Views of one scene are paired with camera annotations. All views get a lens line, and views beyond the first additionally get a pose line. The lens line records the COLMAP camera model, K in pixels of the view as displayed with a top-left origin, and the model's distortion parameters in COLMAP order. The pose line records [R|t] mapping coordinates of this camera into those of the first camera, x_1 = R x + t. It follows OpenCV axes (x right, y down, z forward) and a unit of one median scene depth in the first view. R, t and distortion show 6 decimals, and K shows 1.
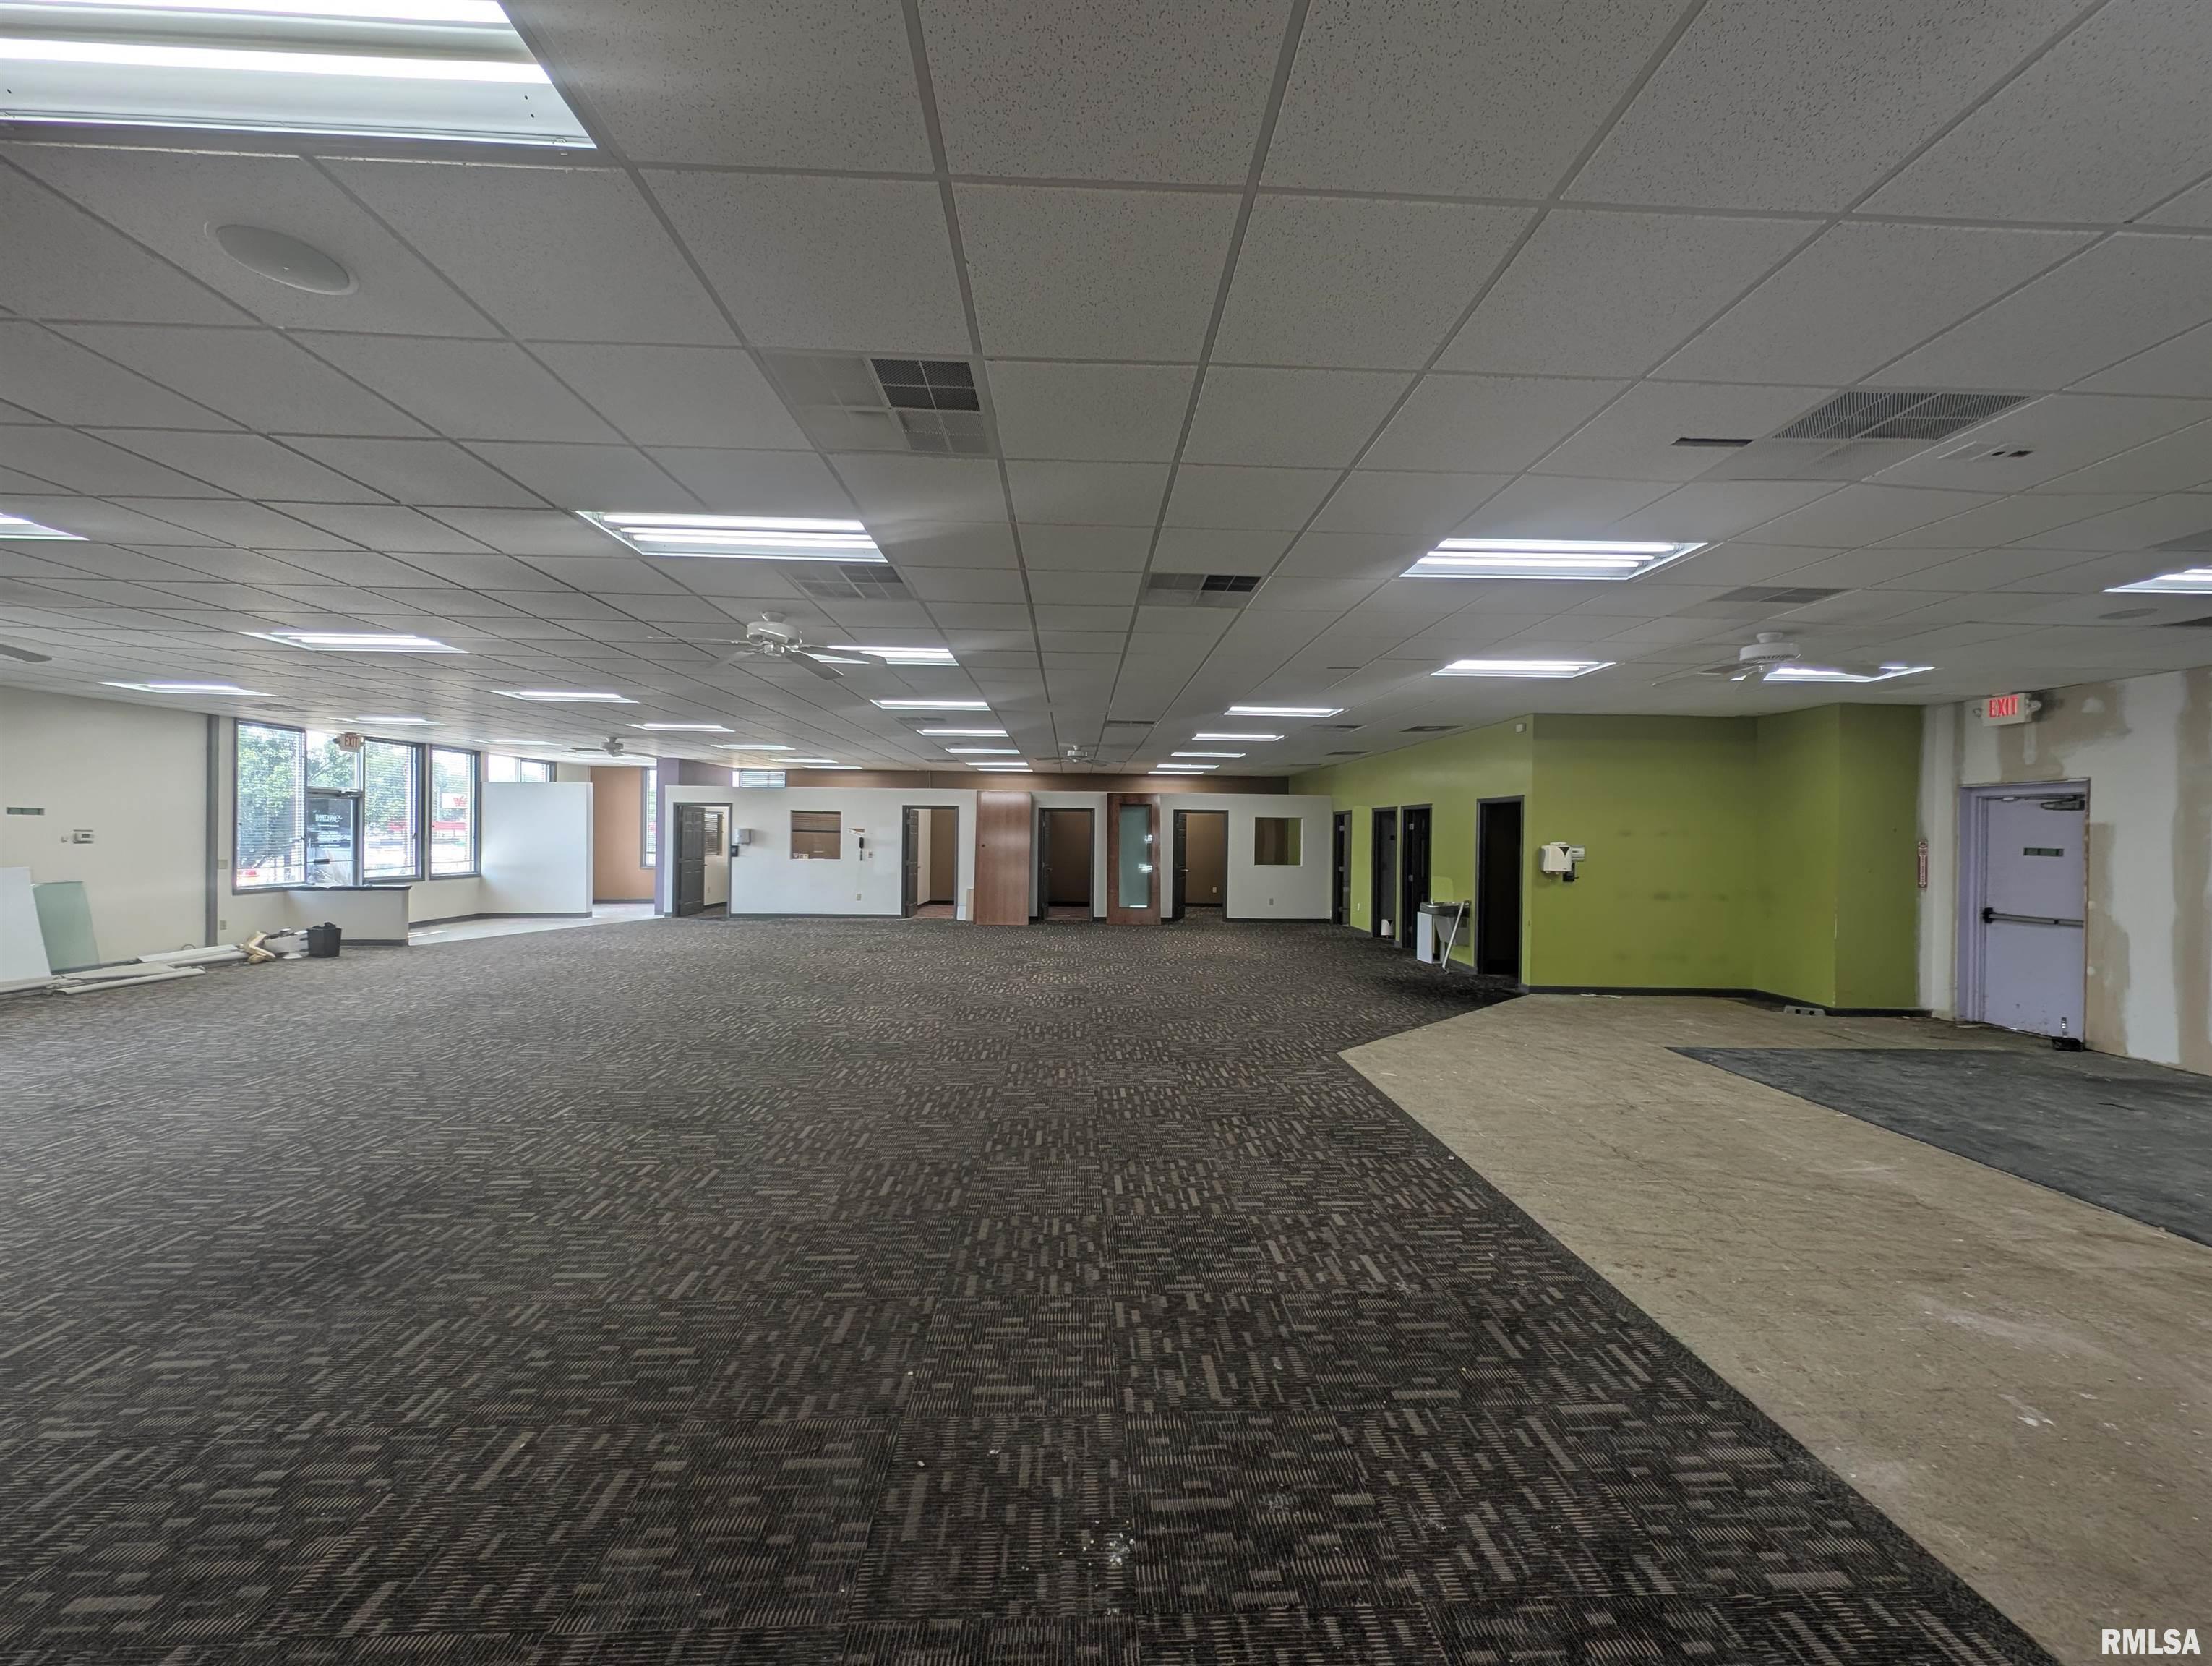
lens RADIAL K [[828.9, 0, 1109.4], [0, 828.9, 833.8], [0, 0, 1]] dist [0.006248, -0.002842]
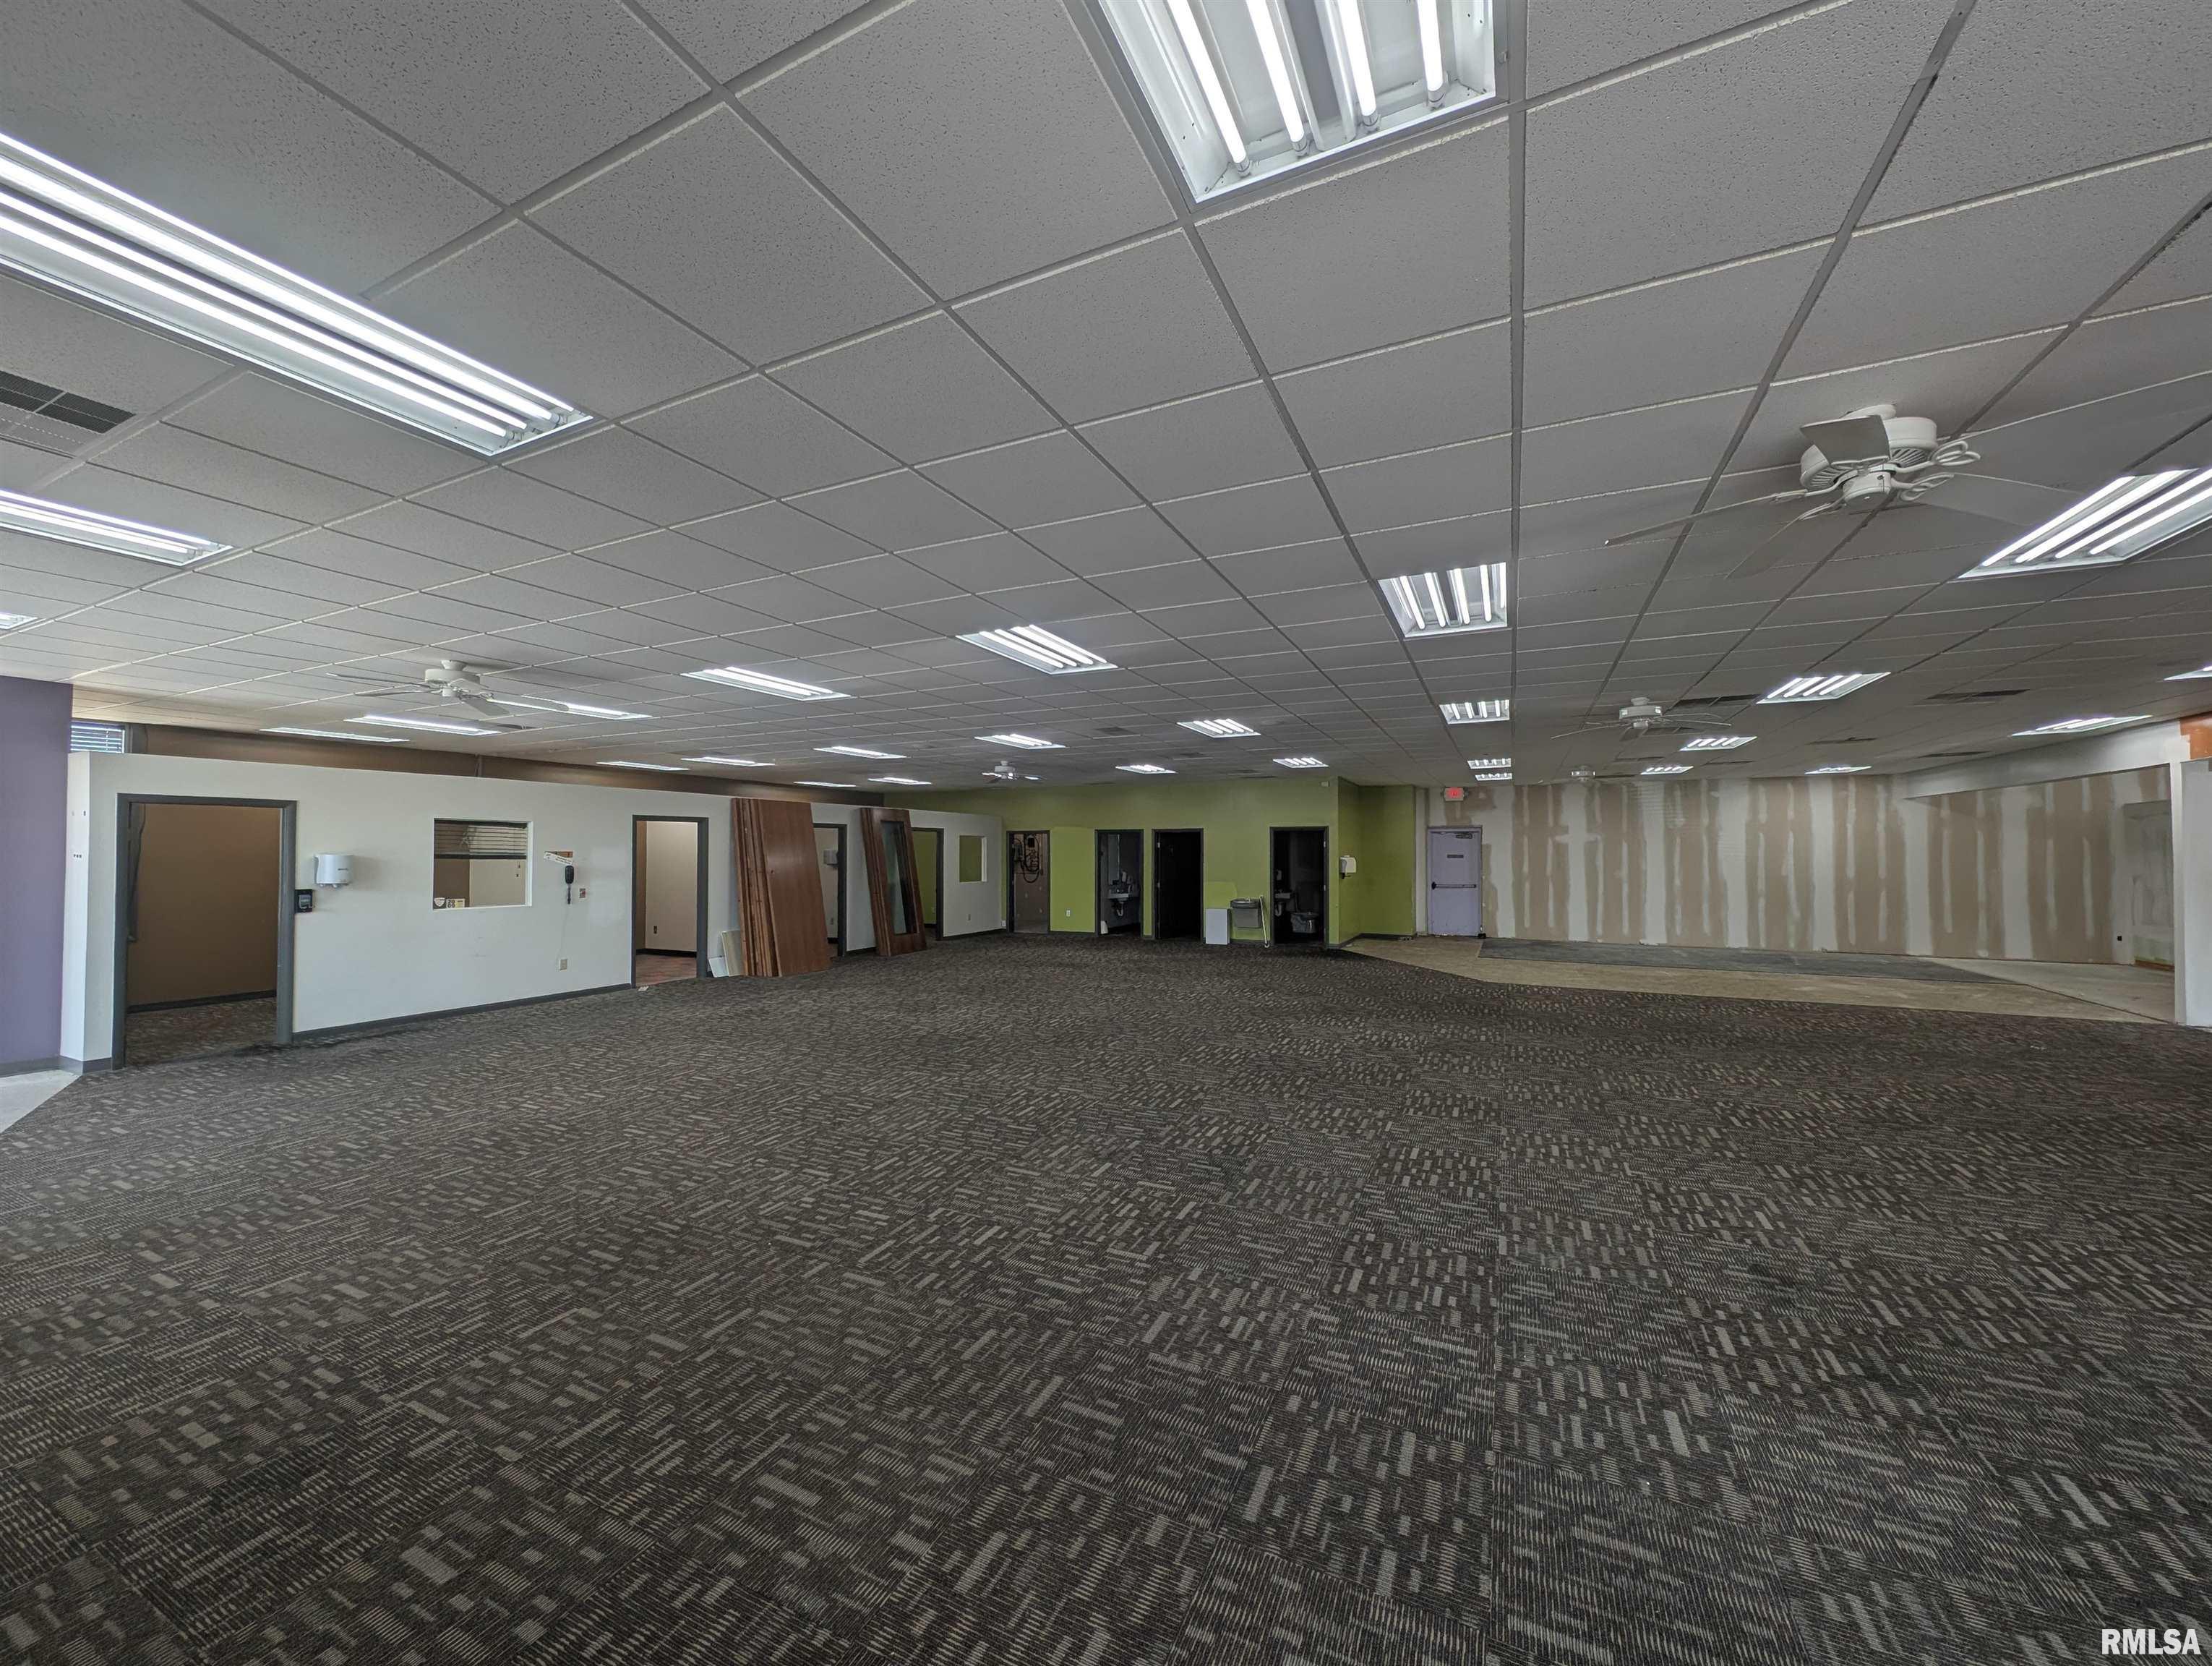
lens RADIAL K [[828.9, 0, 1110.5], [0, 828.9, 830.7], [0, 0, 1]] dist [0.006248, -0.002842]
pose [[0.474505, 0.010781, 0.880187, -0.977957], [0.006132, 0.999860, -0.015553, -0.014088], [-0.880232, 0.012777, 0.474372, 0.536958]]
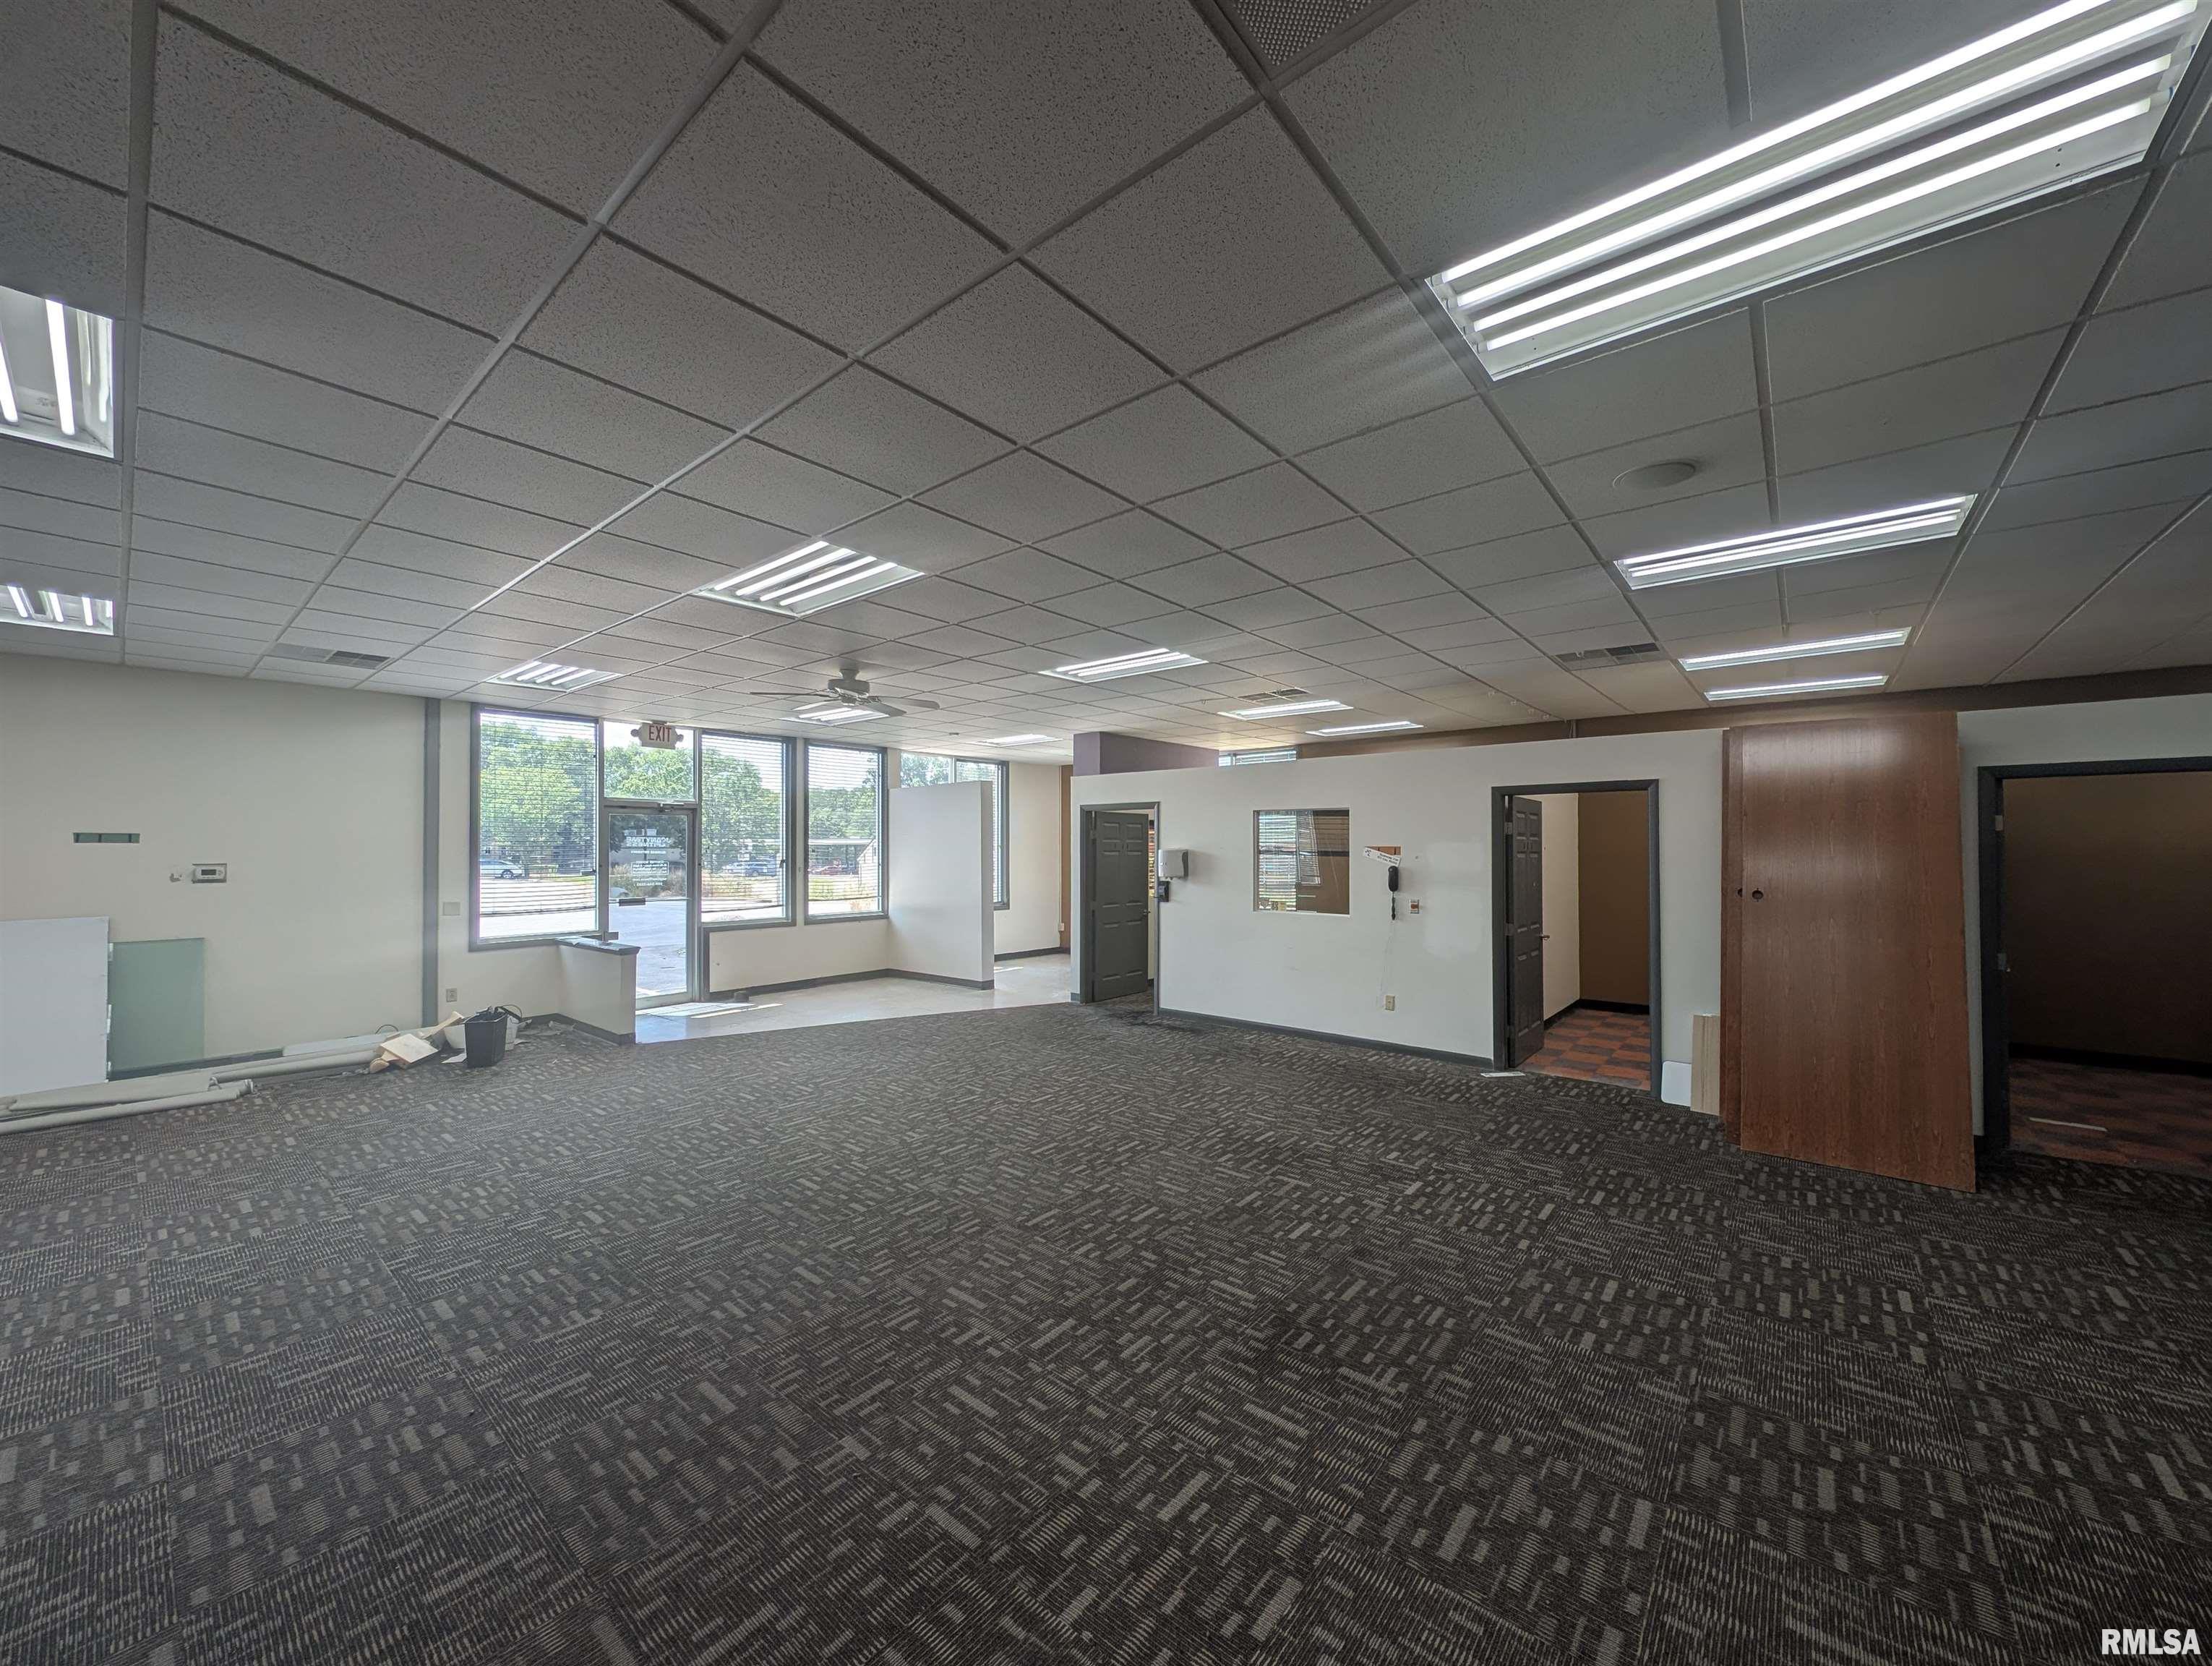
lens RADIAL K [[828.9, 0, 1113.5], [0, 828.9, 841.3], [0, 0, 1]] dist [0.006248, -0.002842]
pose [[0.737257, -0.016567, -0.675410, -0.171059], [0.008685, 0.999849, -0.015045, -0.005361], [0.675557, 0.005226, 0.737289, 0.870804]]
